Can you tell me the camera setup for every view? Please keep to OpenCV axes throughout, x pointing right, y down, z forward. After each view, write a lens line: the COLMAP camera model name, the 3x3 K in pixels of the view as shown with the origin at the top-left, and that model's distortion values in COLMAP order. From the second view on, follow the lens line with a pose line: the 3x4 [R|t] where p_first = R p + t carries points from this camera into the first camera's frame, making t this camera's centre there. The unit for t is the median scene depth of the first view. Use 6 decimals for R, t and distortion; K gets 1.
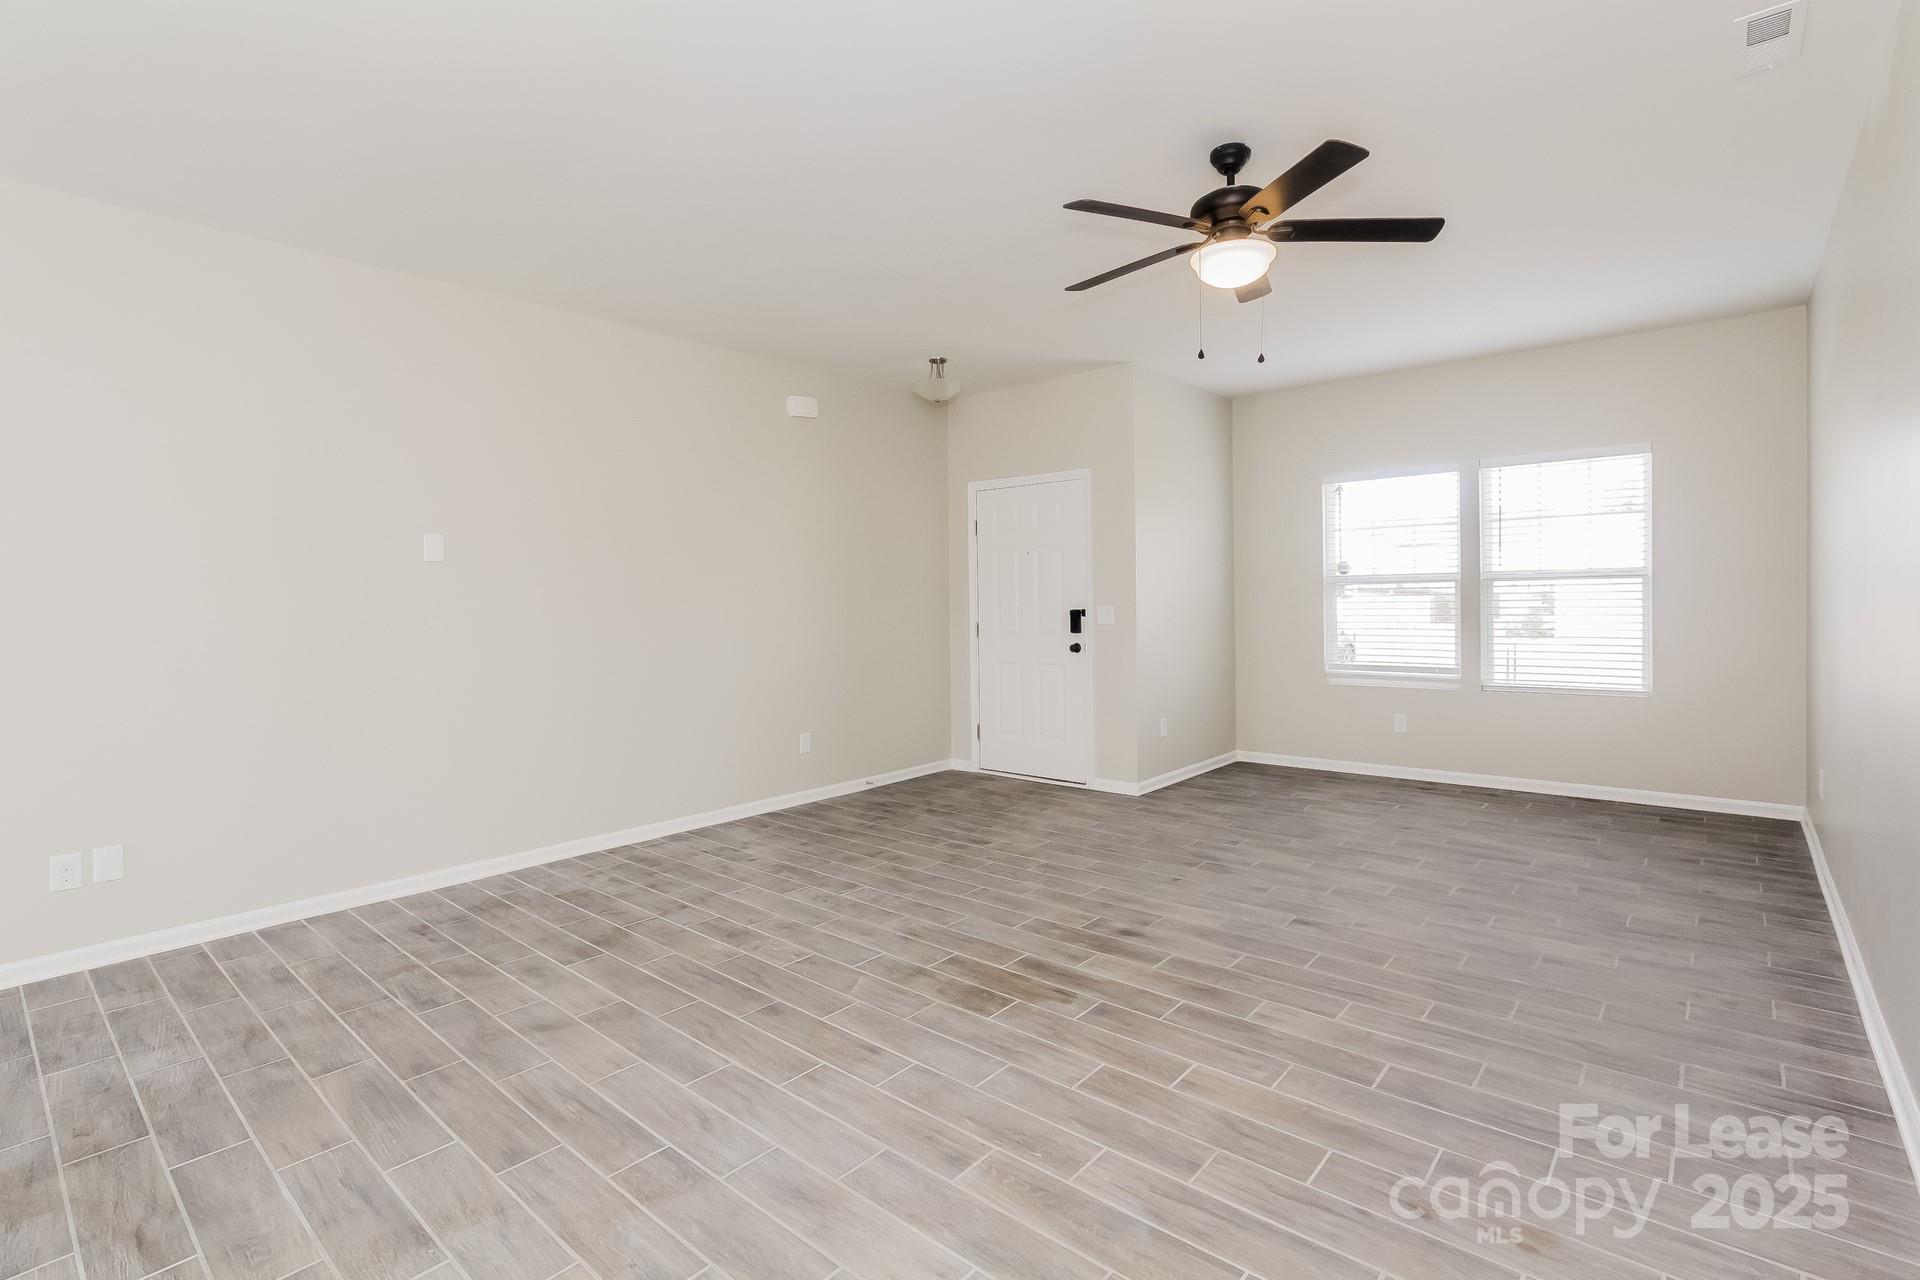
lens RADIAL K [[899.8, 0, 957.7], [0, 899.8, 629.6], [0, 0, 1]] dist [-0.004497, -0.000106]
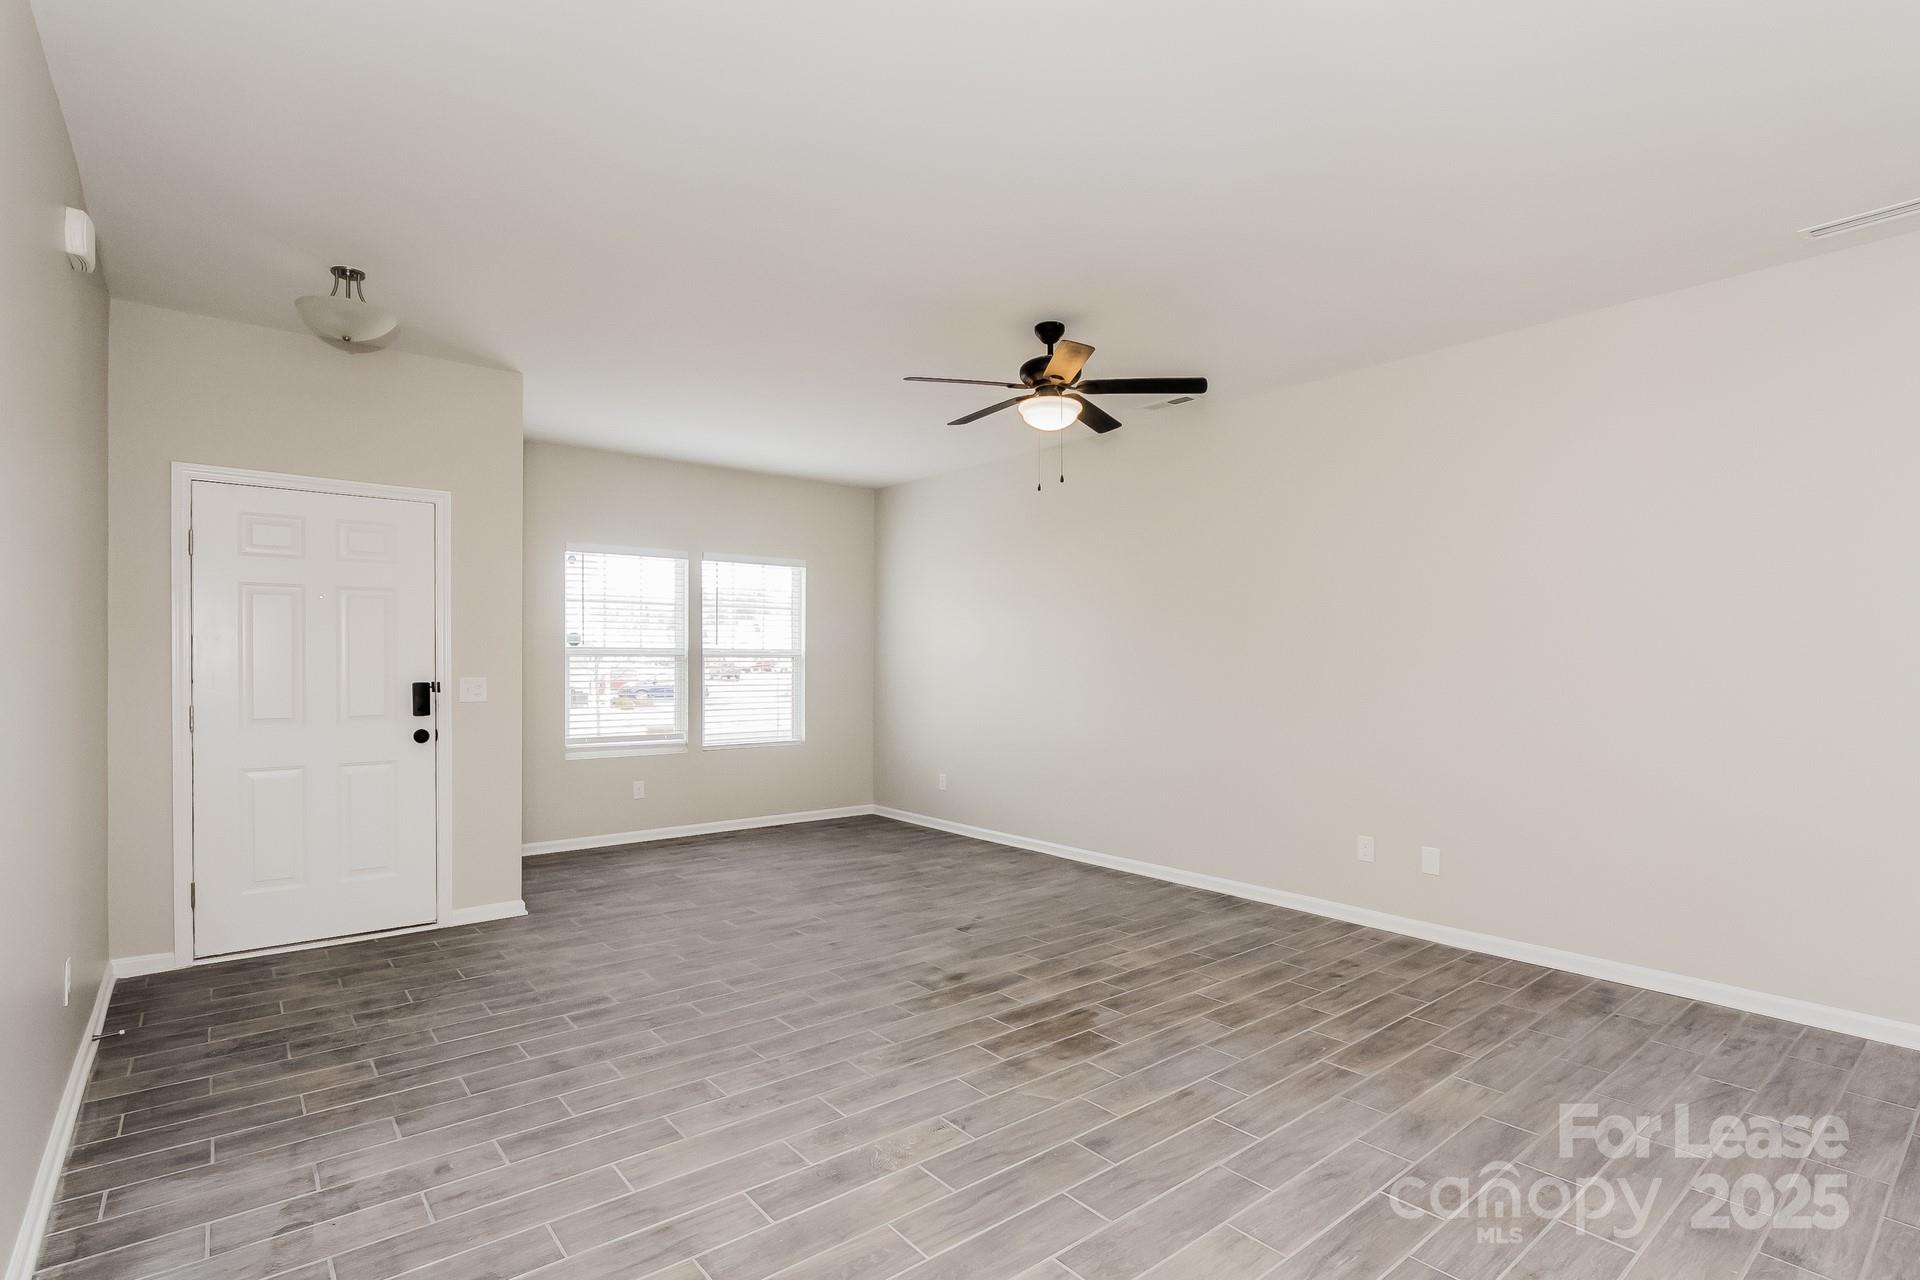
lens RADIAL K [[907.9, 0, 960.7], [0, 907.9, 675.7], [0, 0, 1]] dist [-0.004443, -0.000494]
pose [[0.170895, 0.005532, 0.985274, -0.871467], [0.025060, 0.999636, -0.009959, -0.017071], [-0.984971, 0.026393, 0.170694, 0.773352]]
